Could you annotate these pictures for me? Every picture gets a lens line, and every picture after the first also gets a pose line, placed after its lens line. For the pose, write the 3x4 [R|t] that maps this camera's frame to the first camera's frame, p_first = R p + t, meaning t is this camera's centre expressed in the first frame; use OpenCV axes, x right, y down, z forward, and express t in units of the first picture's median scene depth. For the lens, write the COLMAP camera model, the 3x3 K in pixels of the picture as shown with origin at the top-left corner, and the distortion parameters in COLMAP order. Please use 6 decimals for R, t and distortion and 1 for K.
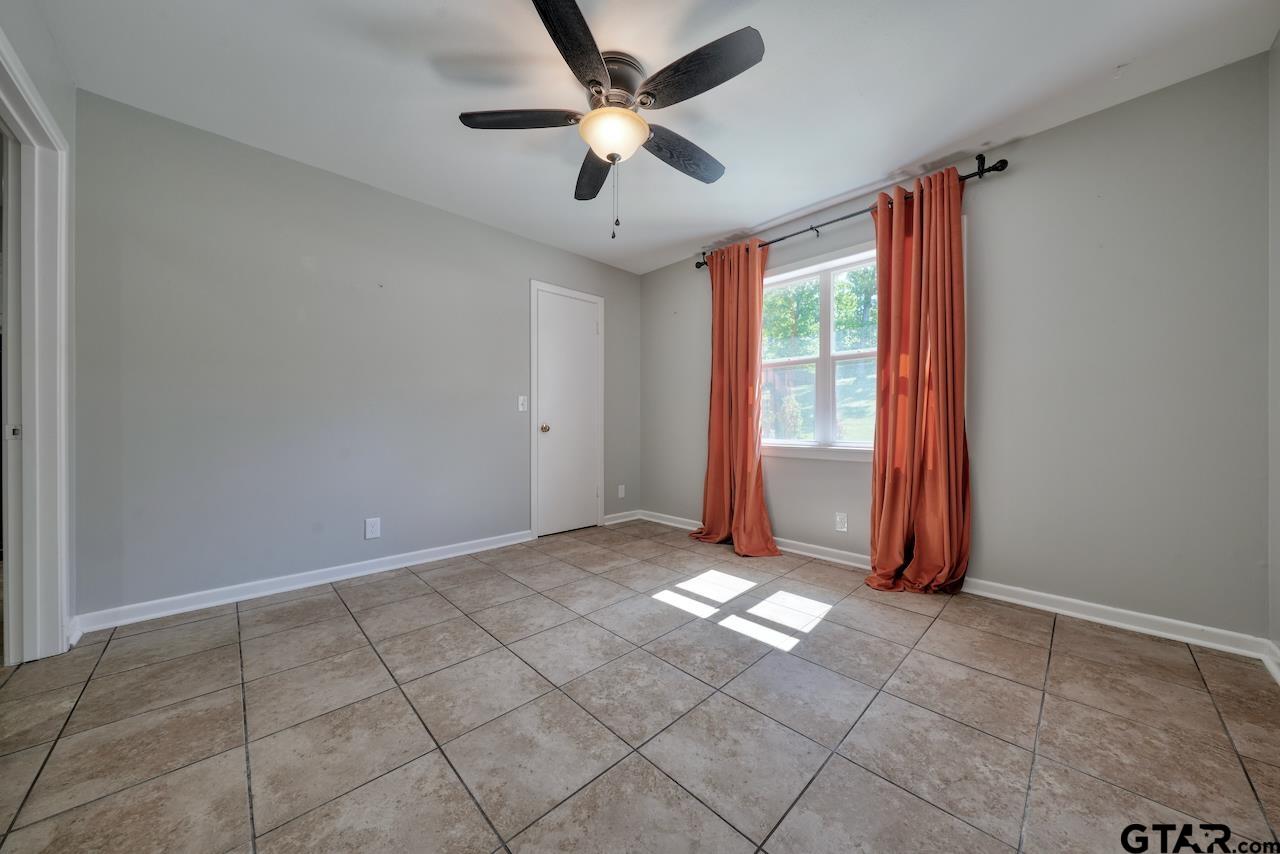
lens RADIAL K [[432.1, 0, 642.3], [0, 432.1, 426.4], [0, 0, 1]] dist [-0.005240, 0.001257]
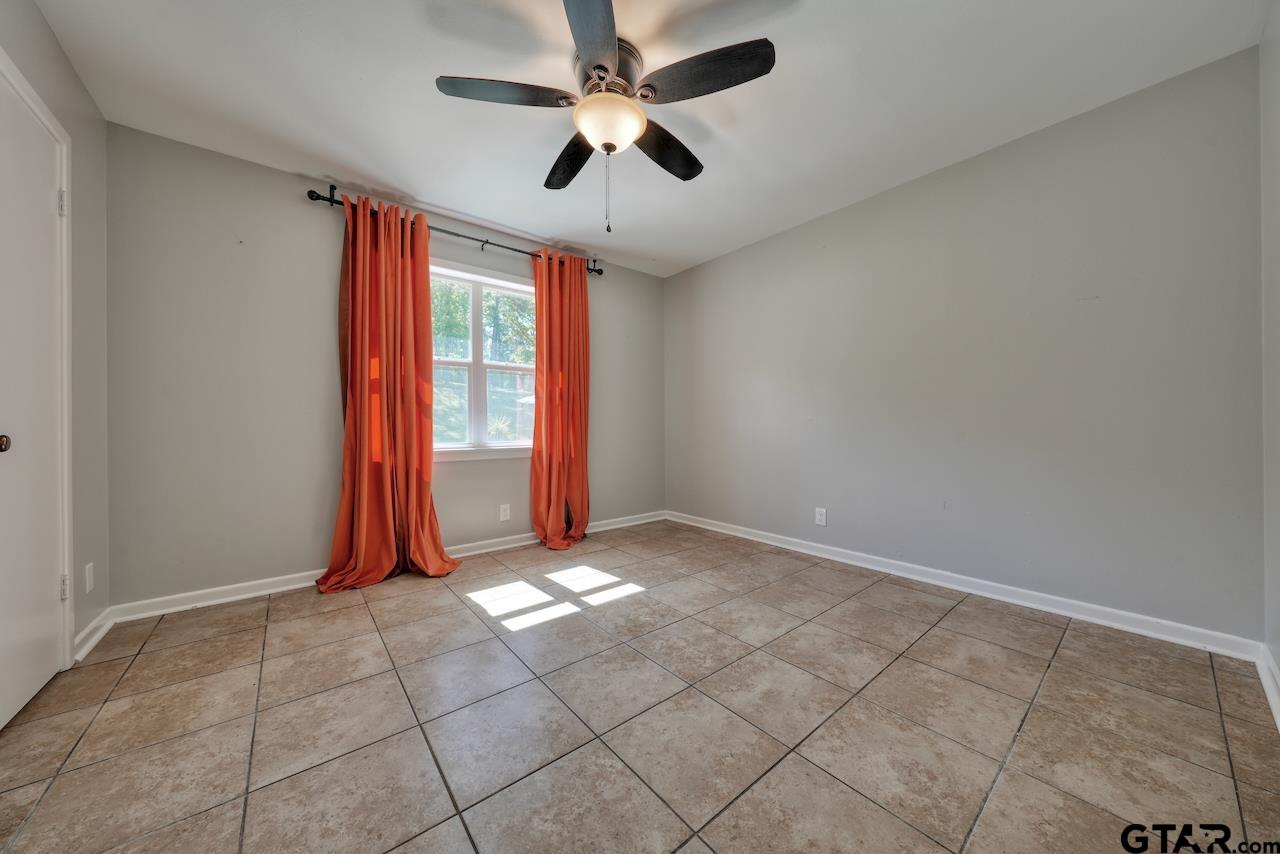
lens RADIAL K [[432.1, 0, 643.2], [0, 432.1, 426.0], [0, 0, 1]] dist [-0.005240, 0.001257]
pose [[0.080791, -0.002017, 0.996729, -0.816183], [0.011196, 0.999937, 0.001116, -0.004253], [-0.996668, 0.011070, 0.080808, 0.687663]]
